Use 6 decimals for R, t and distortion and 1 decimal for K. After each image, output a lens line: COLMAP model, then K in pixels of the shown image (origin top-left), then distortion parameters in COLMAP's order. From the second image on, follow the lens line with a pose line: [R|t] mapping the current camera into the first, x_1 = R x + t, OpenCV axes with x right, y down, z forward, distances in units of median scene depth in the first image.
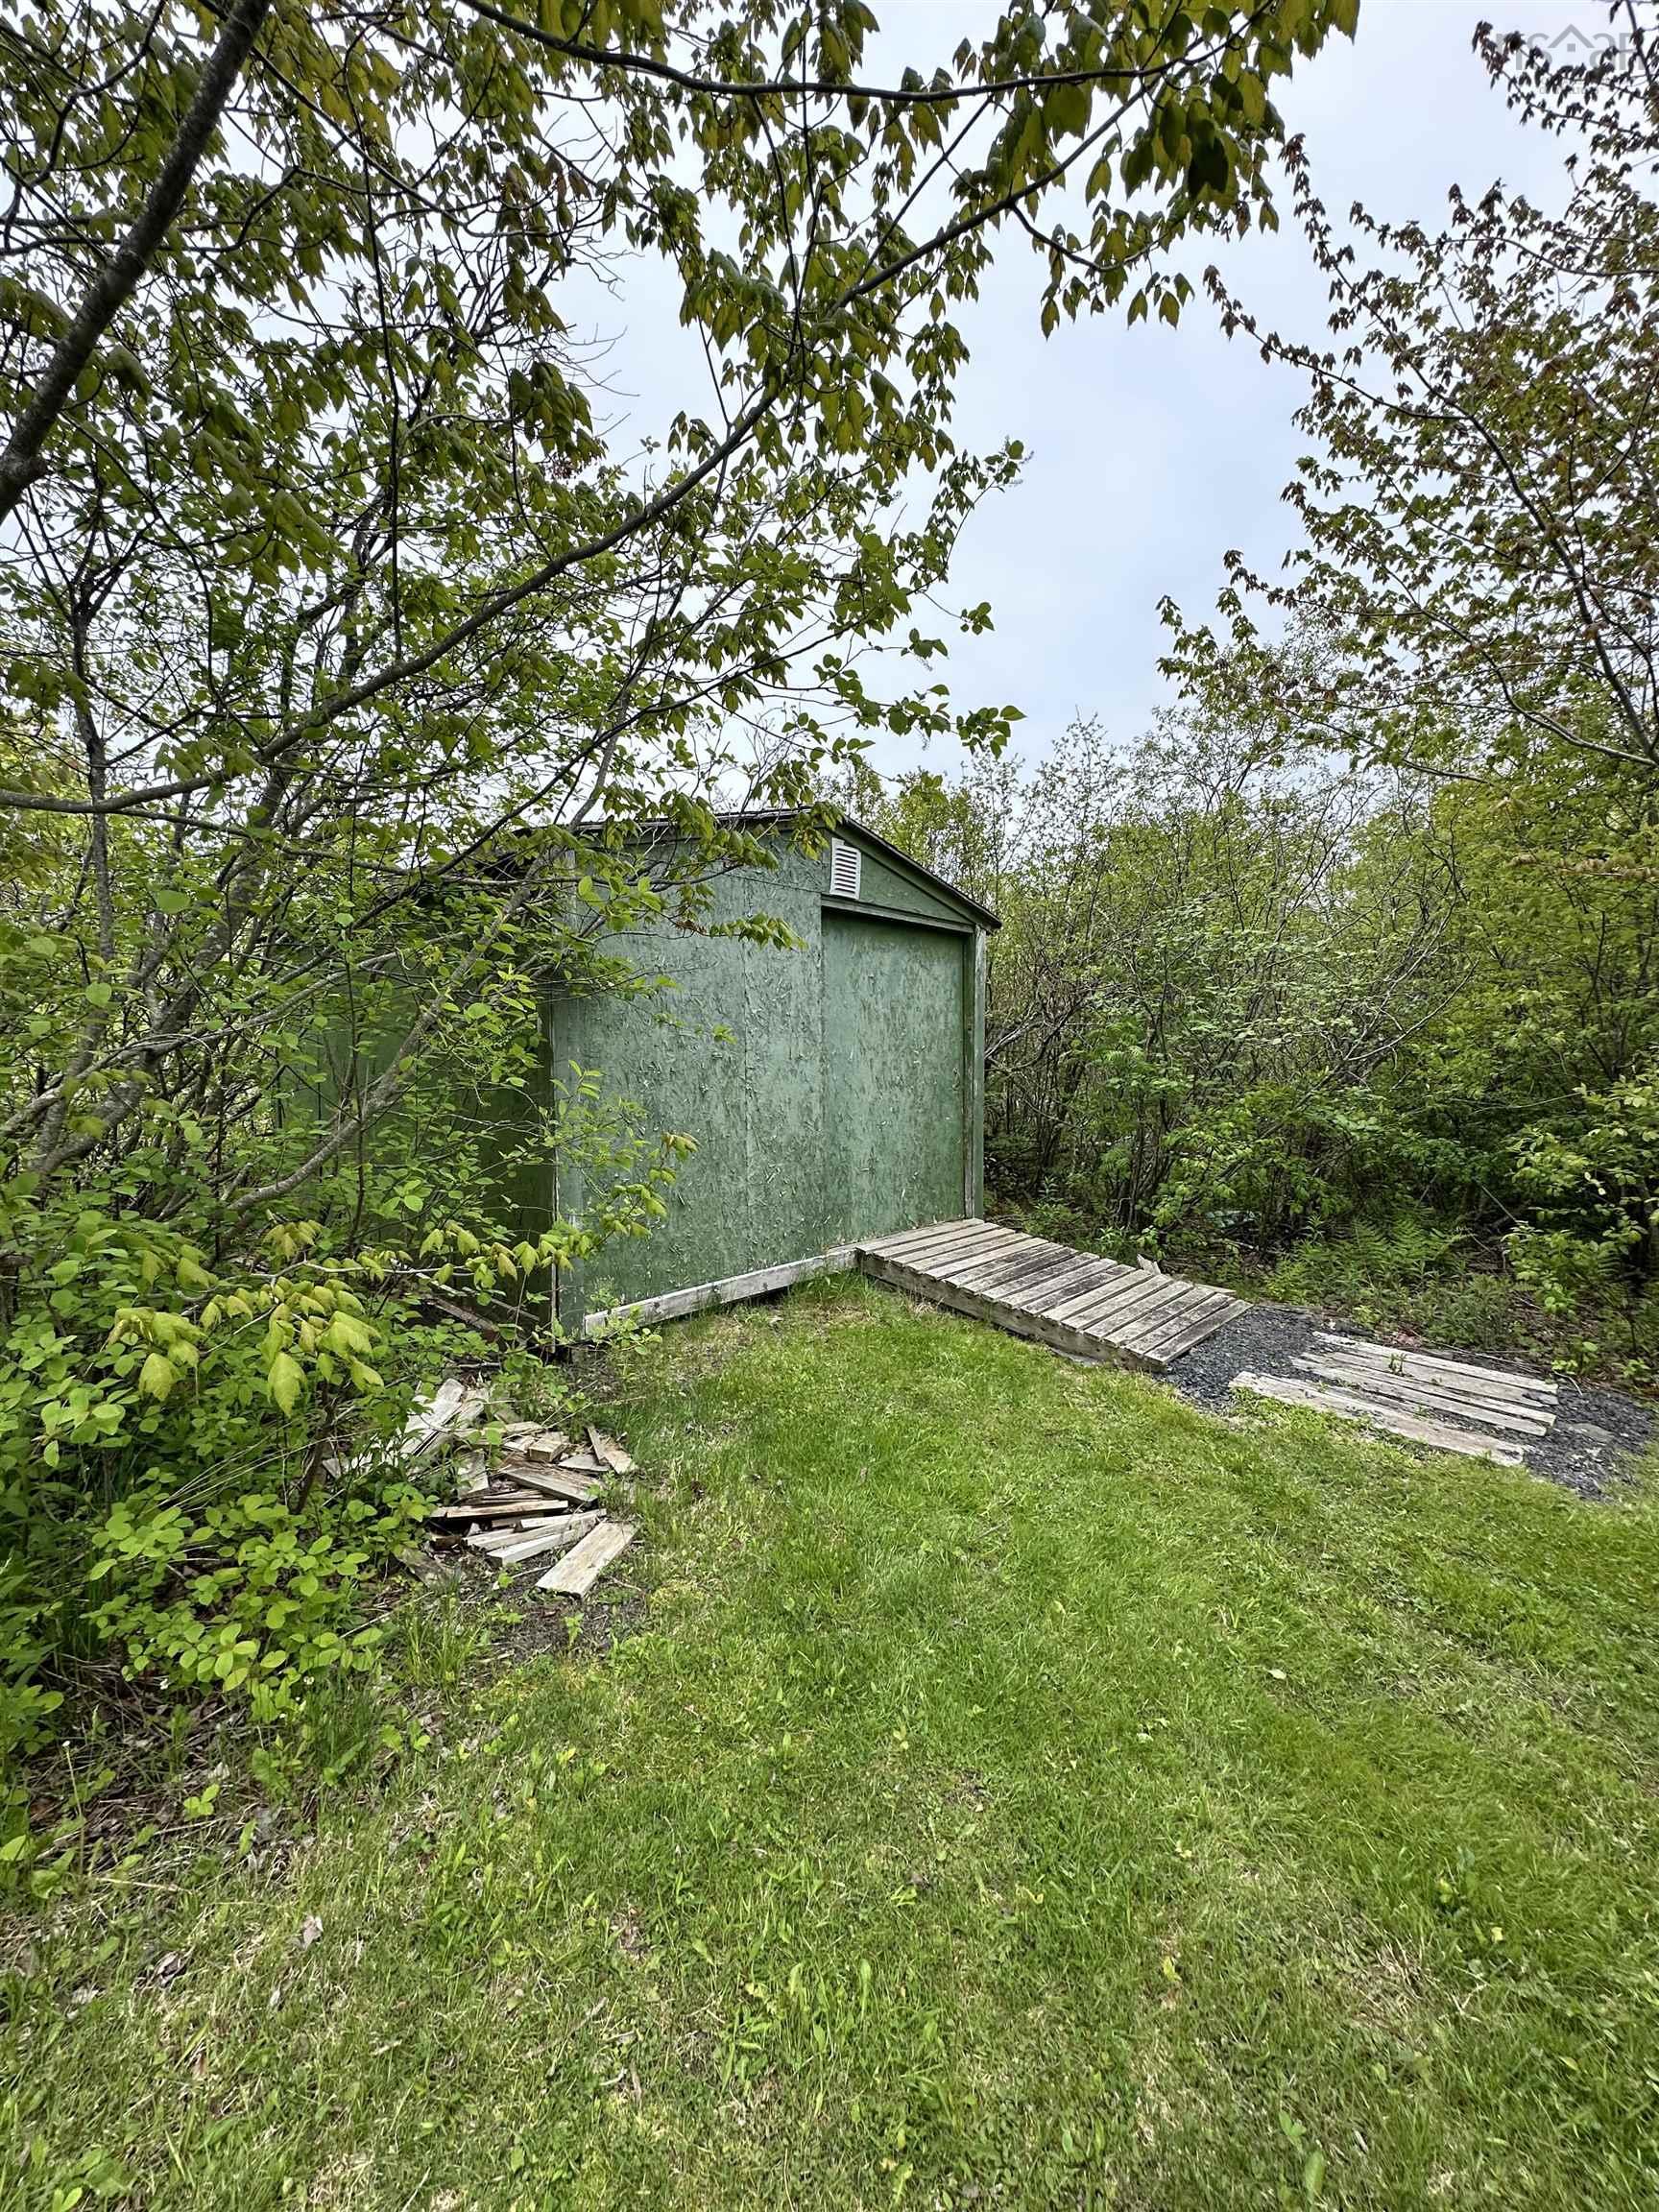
lens RADIAL K [[871.2, 0, 829.5], [0, 871.2, 1106.0], [0, 0, 1]] dist [0.000660, 0.000109]
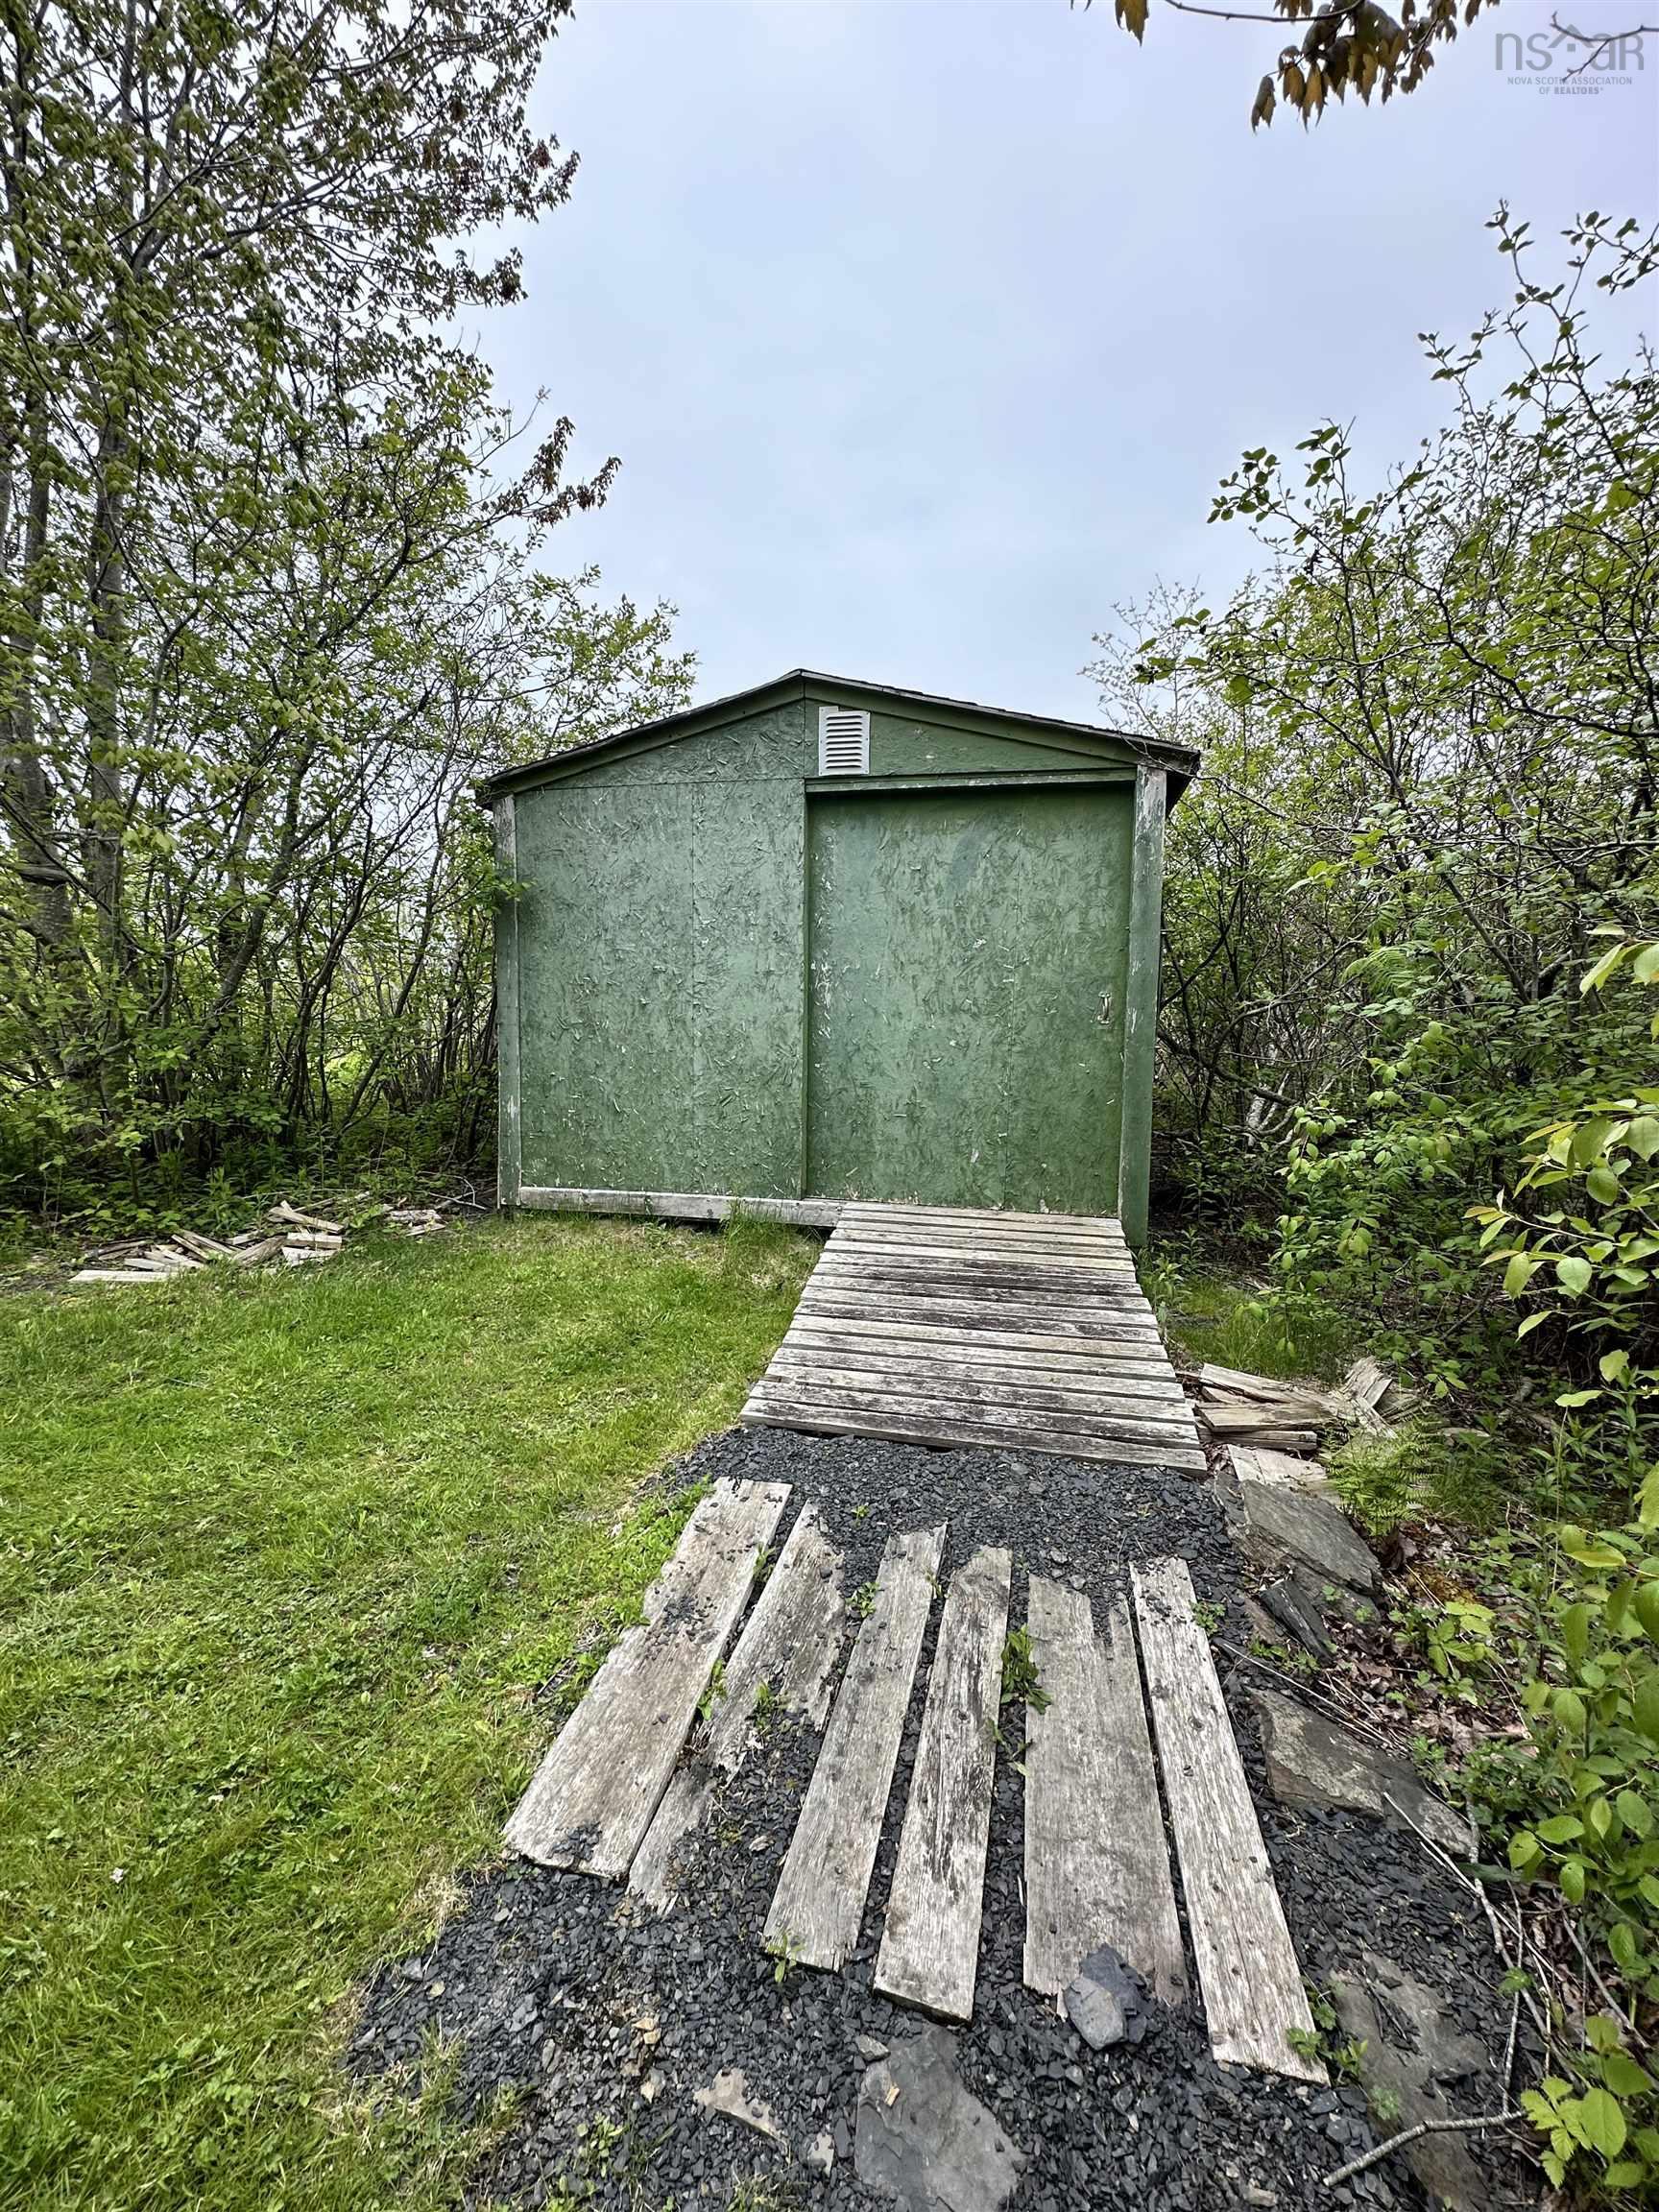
lens RADIAL K [[871.2, 0, 829.5], [0, 871.2, 1106.0], [0, 0, 1]] dist [0.000660, 0.000109]
pose [[0.519993, 0.090832, -0.849327, 0.810783], [-0.065506, 0.995642, 0.066375, 0.018914], [0.851655, 0.021121, 0.523677, 0.621512]]
